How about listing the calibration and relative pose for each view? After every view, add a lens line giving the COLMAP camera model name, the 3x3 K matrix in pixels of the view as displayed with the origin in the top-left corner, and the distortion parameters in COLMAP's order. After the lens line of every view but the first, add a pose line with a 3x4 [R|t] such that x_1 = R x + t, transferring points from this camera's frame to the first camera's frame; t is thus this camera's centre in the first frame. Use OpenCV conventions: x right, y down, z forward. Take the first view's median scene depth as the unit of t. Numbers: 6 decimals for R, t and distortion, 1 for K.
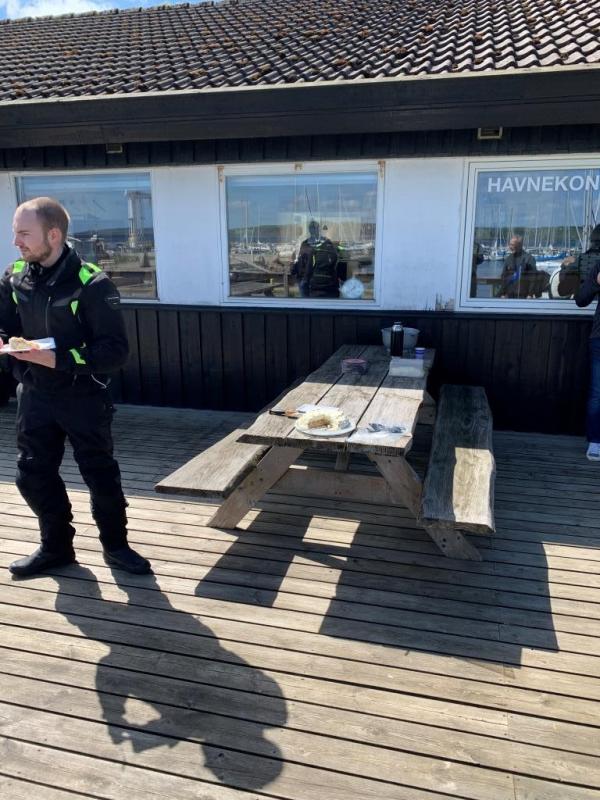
lens RADIAL K [[607.0, 0, 300.6], [0, 607.0, 396.3], [0, 0, 1]] dist [0.019309, -0.028292]
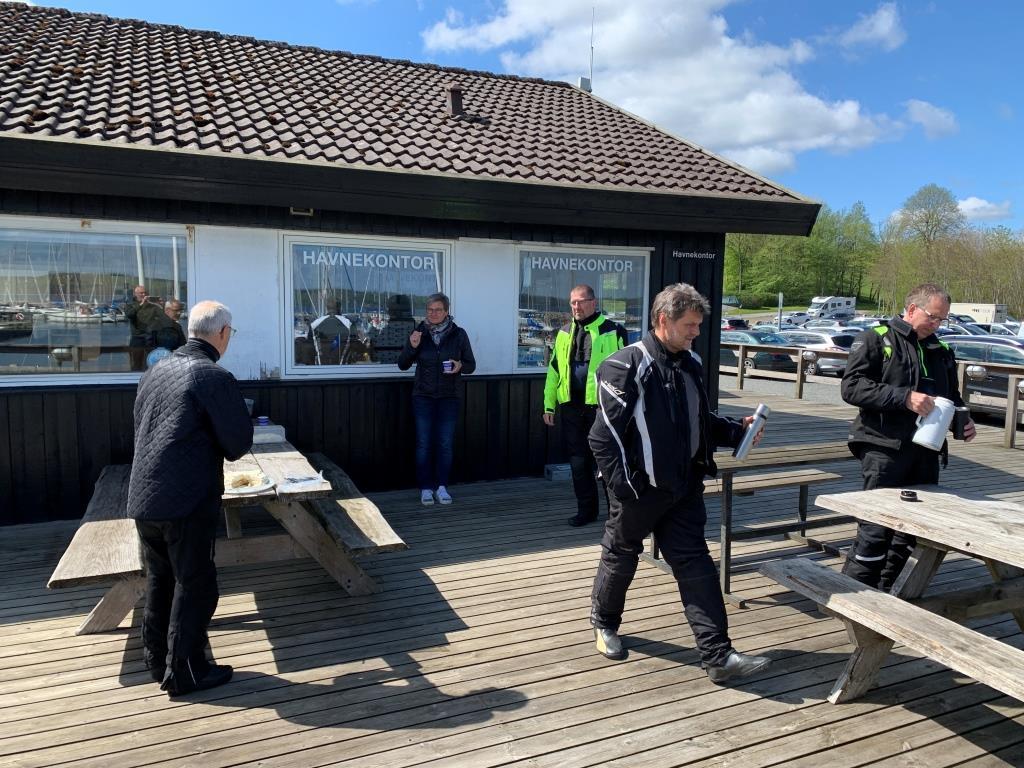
lens RADIAL K [[777.0, 0, 512.6], [0, 777.0, 385.5], [0, 0, 1]] dist [0.019309, -0.028292]
pose [[0.776539, -0.051645, 0.627949, -0.365573], [0.141136, 0.985567, -0.093475, 0.058490], [-0.614059, 0.161213, 0.772620, -0.291111]]
